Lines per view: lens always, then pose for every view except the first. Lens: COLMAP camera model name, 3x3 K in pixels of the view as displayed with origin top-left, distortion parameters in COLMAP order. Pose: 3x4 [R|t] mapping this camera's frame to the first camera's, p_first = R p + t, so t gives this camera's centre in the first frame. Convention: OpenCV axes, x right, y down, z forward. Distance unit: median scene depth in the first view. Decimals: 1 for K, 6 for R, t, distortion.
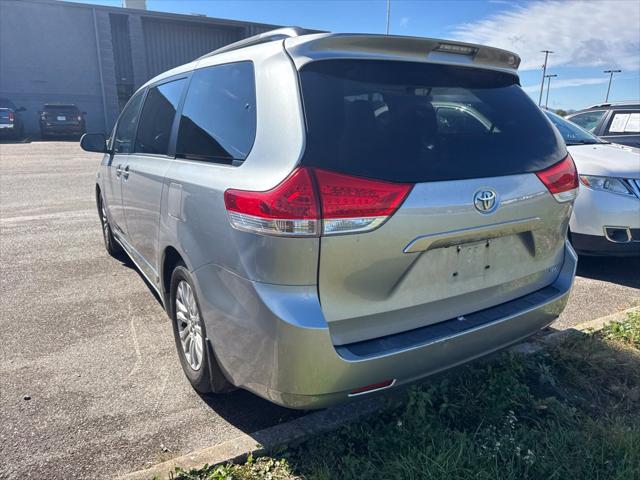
lens RADIAL K [[467.4, 0, 320.0], [0, 467.4, 240.0], [0, 0, 1]] dist [0.008046, -0.011294]
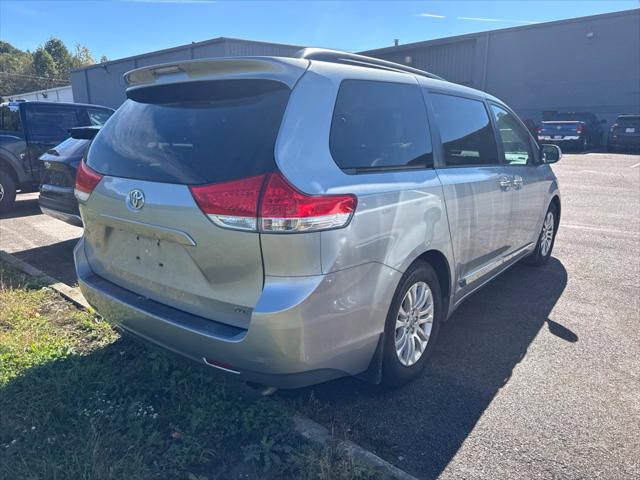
lens RADIAL K [[467.8, 0, 314.5], [0, 467.8, 241.5], [0, 0, 1]] dist [0.001372, -0.003051]
pose [[0.309787, 0.209134, -0.927521, 1.286171], [-0.229163, 0.963175, 0.140634, -0.201726], [0.922776, 0.168987, 0.346305, 0.827903]]
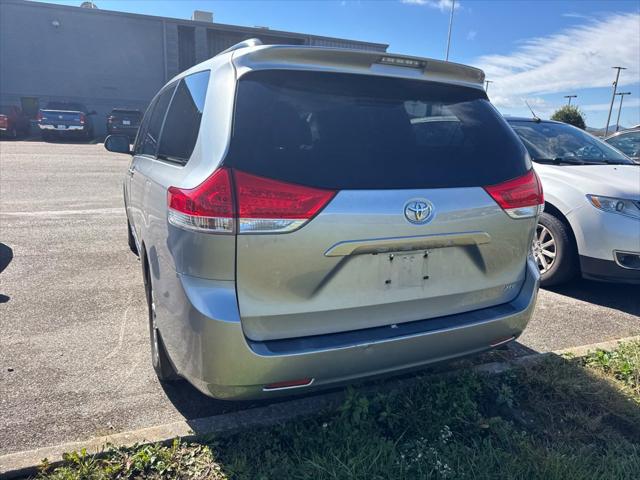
lens RADIAL K [[468.7, 0, 321.8], [0, 468.7, 239.8], [0, 0, 1]] dist [0.004510, -0.001768]
pose [[0.991308, 0.059521, -0.117324, 0.218271], [-0.062346, 0.997843, -0.020557, 0.009578], [0.115847, 0.027693, 0.992881, -0.022102]]
